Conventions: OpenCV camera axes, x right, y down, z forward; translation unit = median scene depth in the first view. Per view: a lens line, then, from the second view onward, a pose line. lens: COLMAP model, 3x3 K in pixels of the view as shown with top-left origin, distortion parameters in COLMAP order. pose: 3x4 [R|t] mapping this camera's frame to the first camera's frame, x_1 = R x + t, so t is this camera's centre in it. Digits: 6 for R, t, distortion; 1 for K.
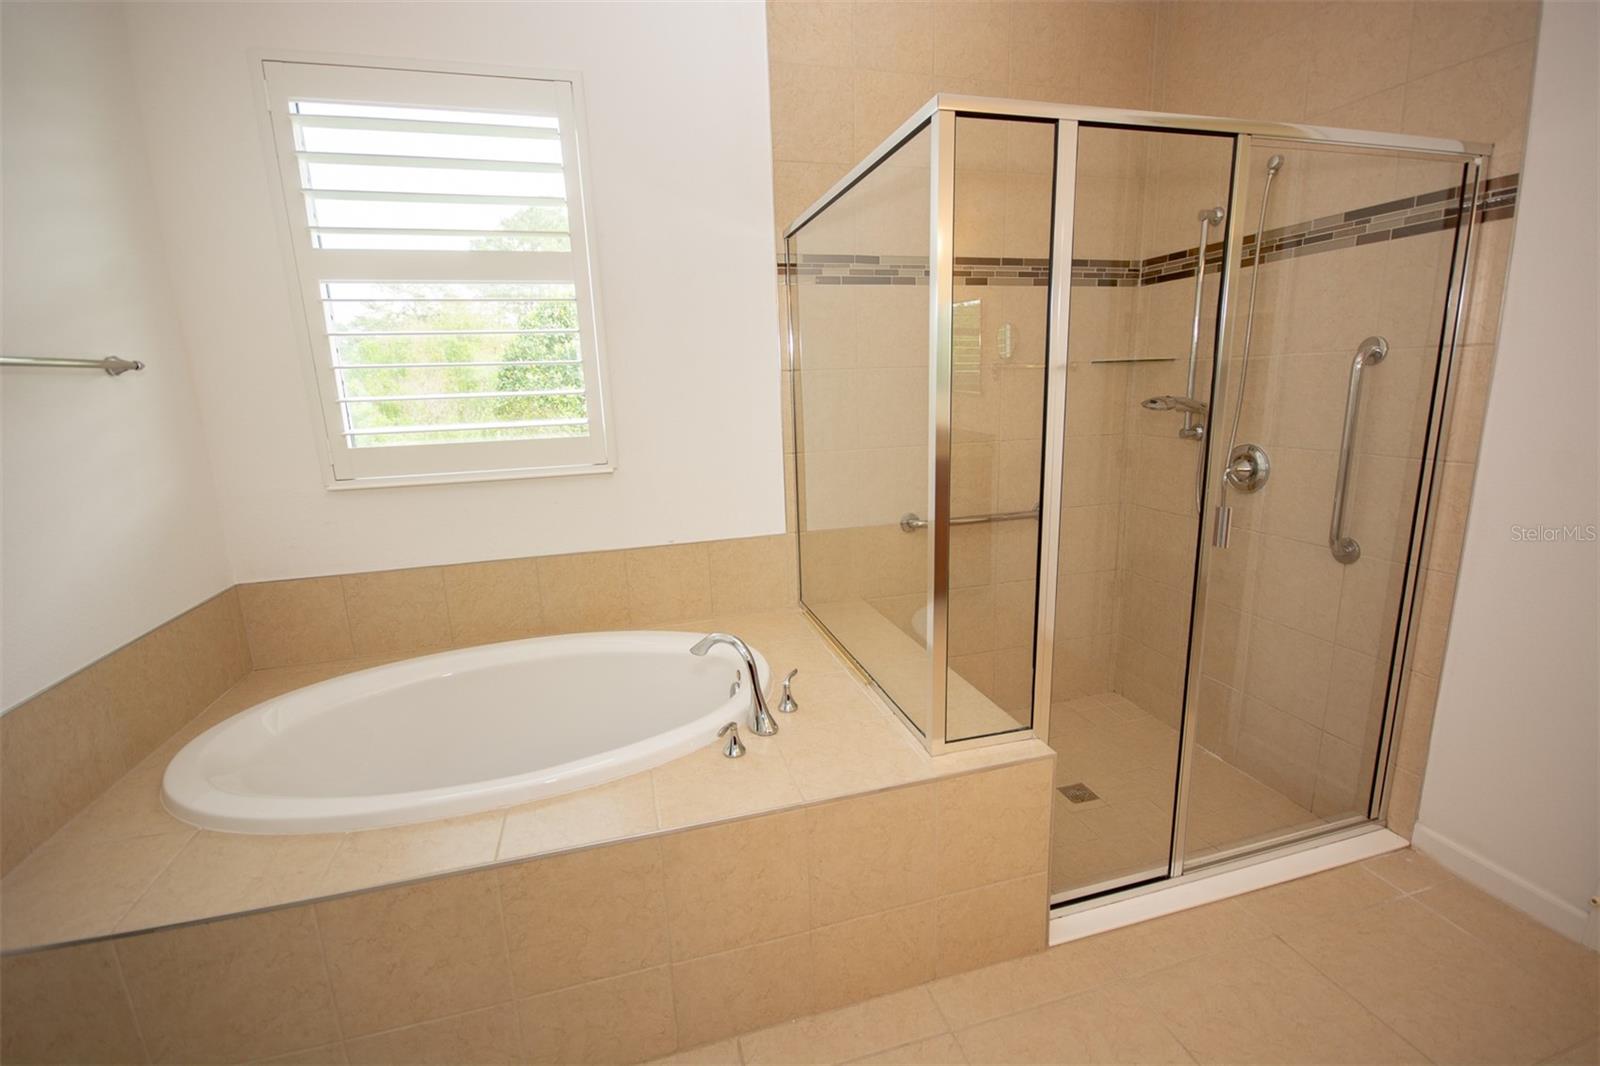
lens RADIAL K [[699.2, 0, 807.3], [0, 699.2, 533.1], [0, 0, 1]] dist [0.012412, -0.012997]
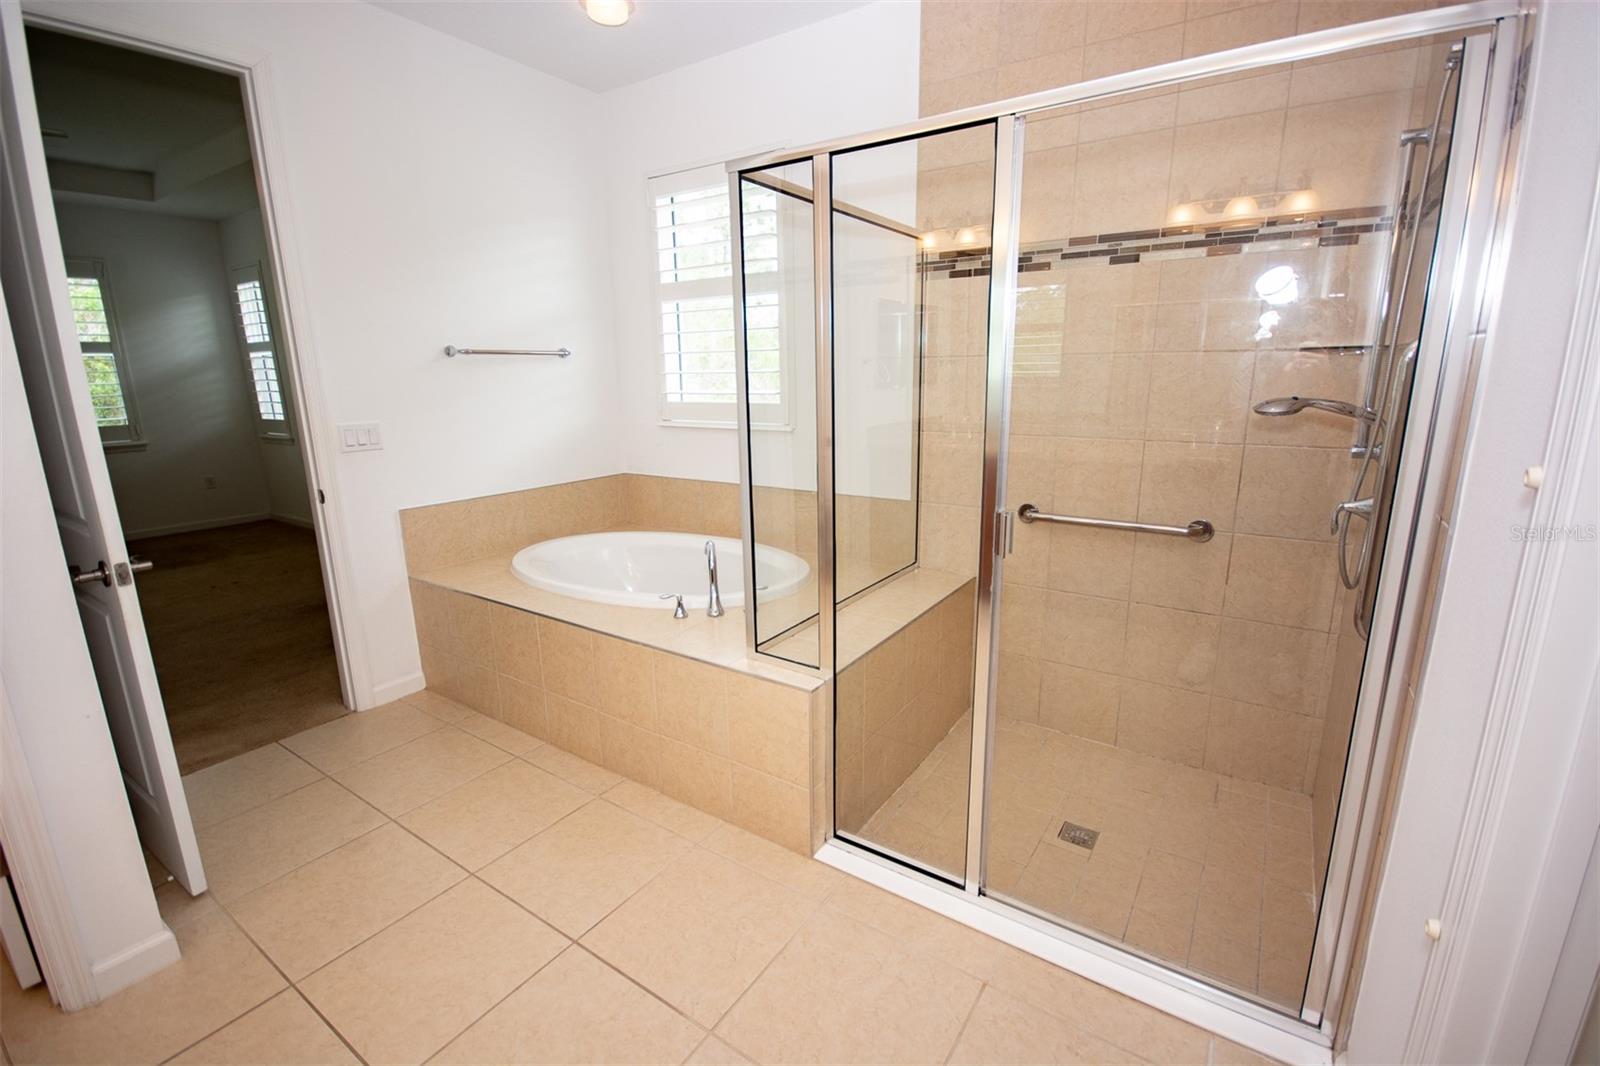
lens RADIAL K [[699.1, 0, 806.5], [0, 699.1, 533.2], [0, 0, 1]] dist [0.012652, -0.014066]
pose [[0.647594, 0.196299, -0.736267, 0.790565], [-0.169639, 0.979139, 0.111844, -0.052206], [0.742863, 0.052470, 0.667384, 0.130121]]
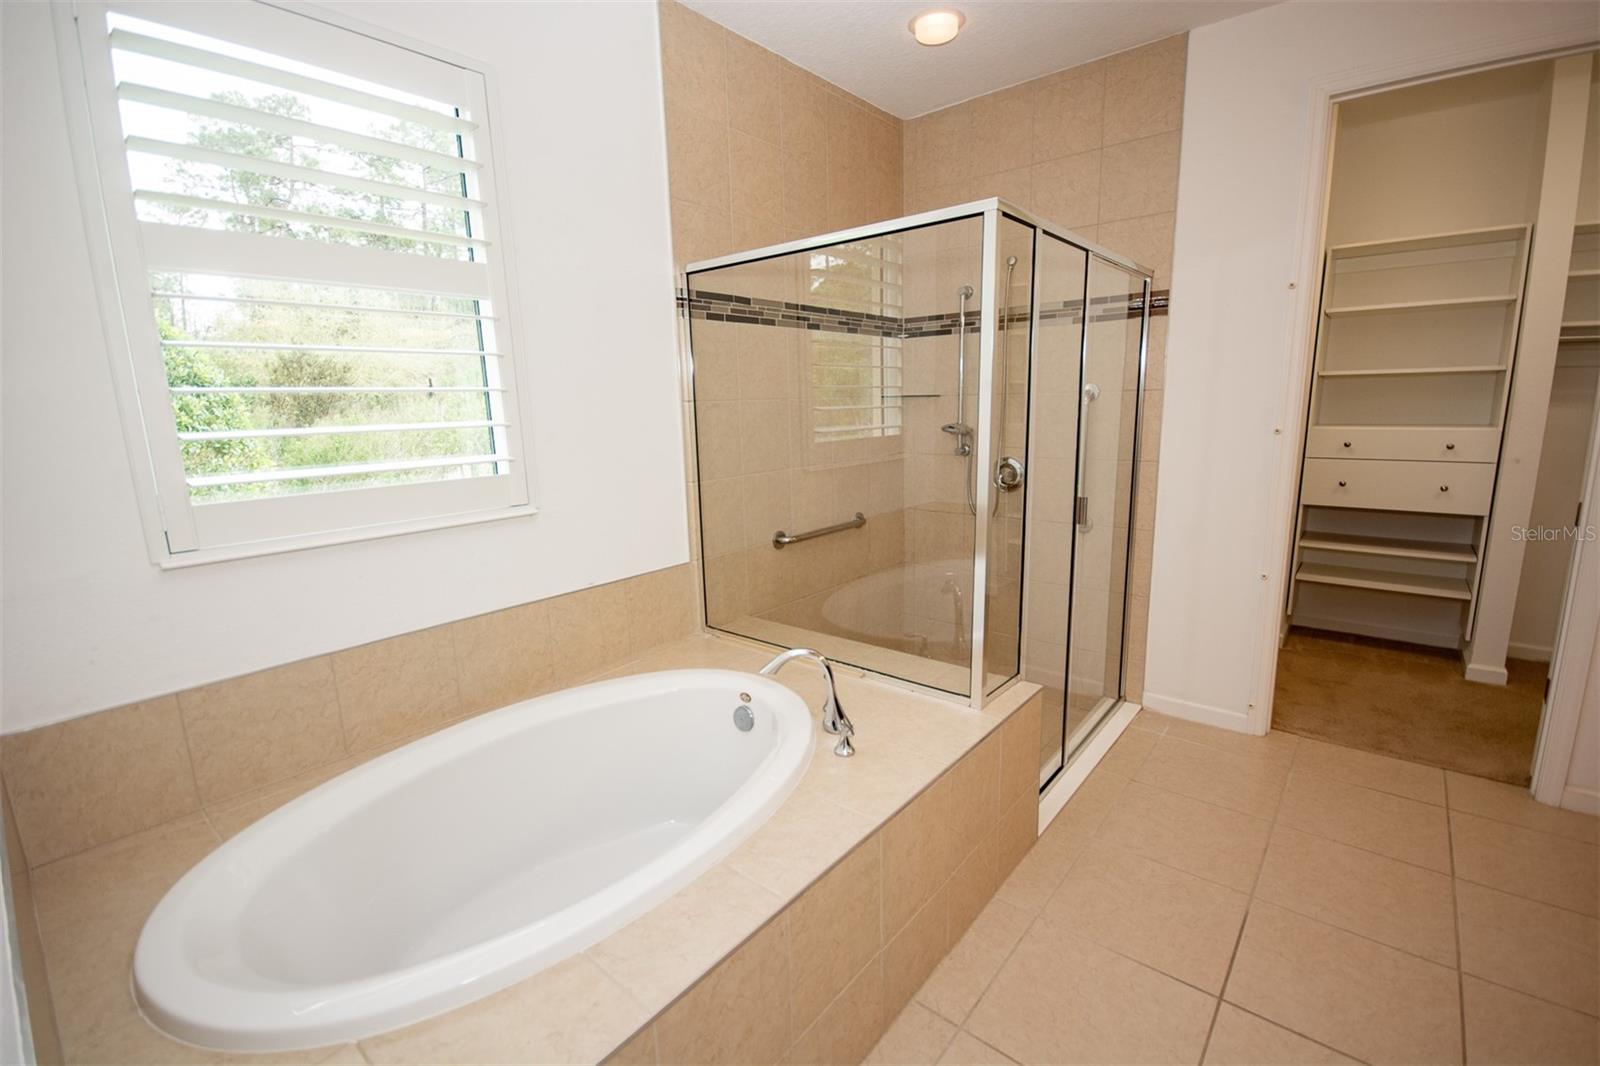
lens RADIAL K [[699.2, 0, 807.3], [0, 699.2, 533.1], [0, 0, 1]] dist [0.012412, -0.012997]
pose [[0.825159, -0.095973, 0.556688, -0.498722], [0.119488, 0.992818, -0.005951, -0.015768], [-0.552118, 0.071428, 0.830700, 0.075578]]
